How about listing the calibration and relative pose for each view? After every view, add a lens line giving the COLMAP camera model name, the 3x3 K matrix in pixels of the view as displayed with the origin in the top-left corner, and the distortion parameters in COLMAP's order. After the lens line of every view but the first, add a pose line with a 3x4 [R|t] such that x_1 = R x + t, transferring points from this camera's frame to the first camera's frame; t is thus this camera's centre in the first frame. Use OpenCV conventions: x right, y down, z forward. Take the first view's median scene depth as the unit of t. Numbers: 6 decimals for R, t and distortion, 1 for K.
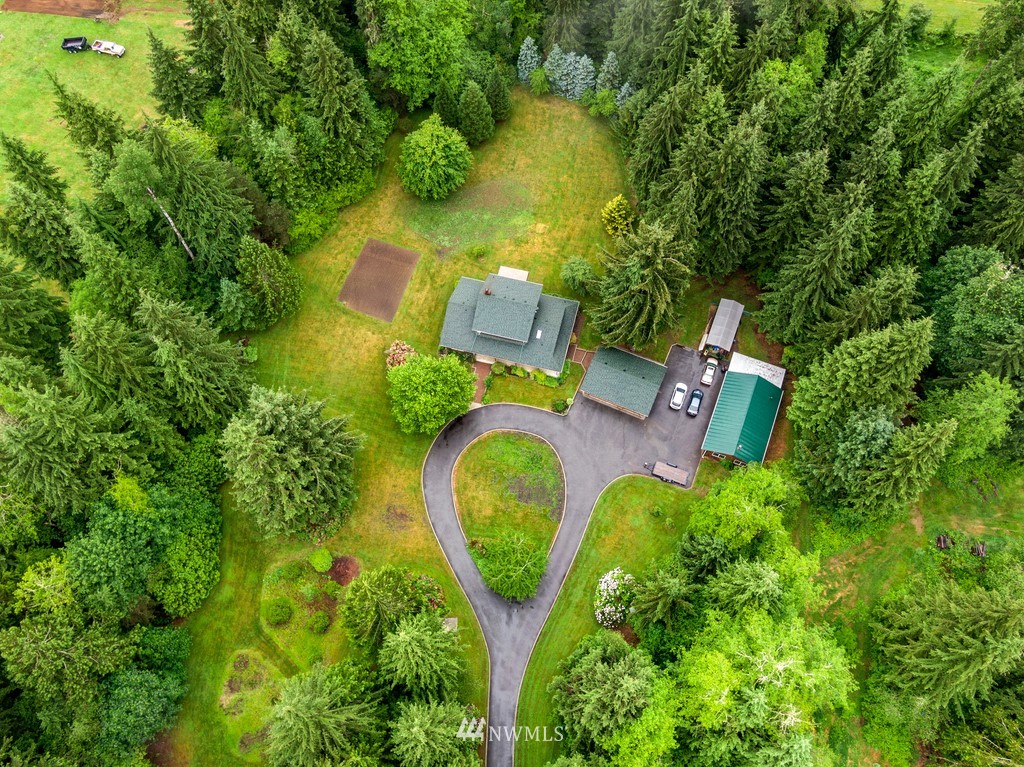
lens RADIAL K [[836.6, 0, 512.0], [0, 836.6, 383.5], [0, 0, 1]] dist [0.032495, -0.009418]
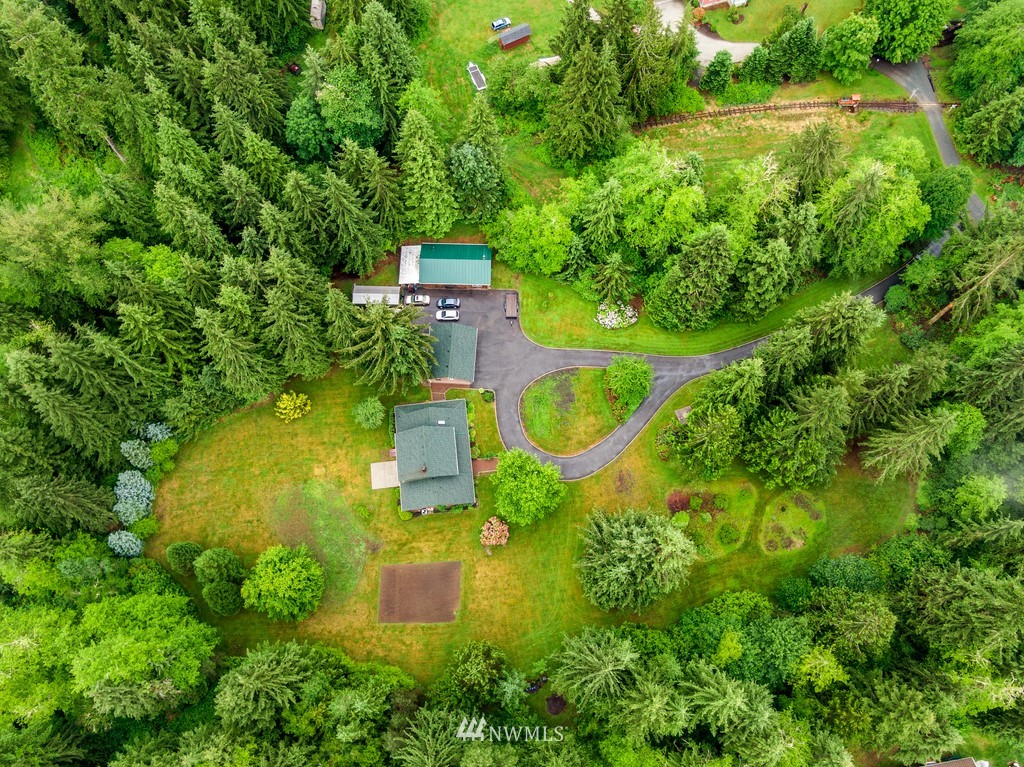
lens RADIAL K [[836.6, 0, 512.0], [0, 836.6, 383.5], [0, 0, 1]] dist [0.032495, -0.009418]
pose [[-0.355050, -0.877817, 0.321521, -0.330822], [0.839408, -0.147964, 0.522972, -0.579217], [-0.411501, 0.455569, 0.789382, 0.011701]]
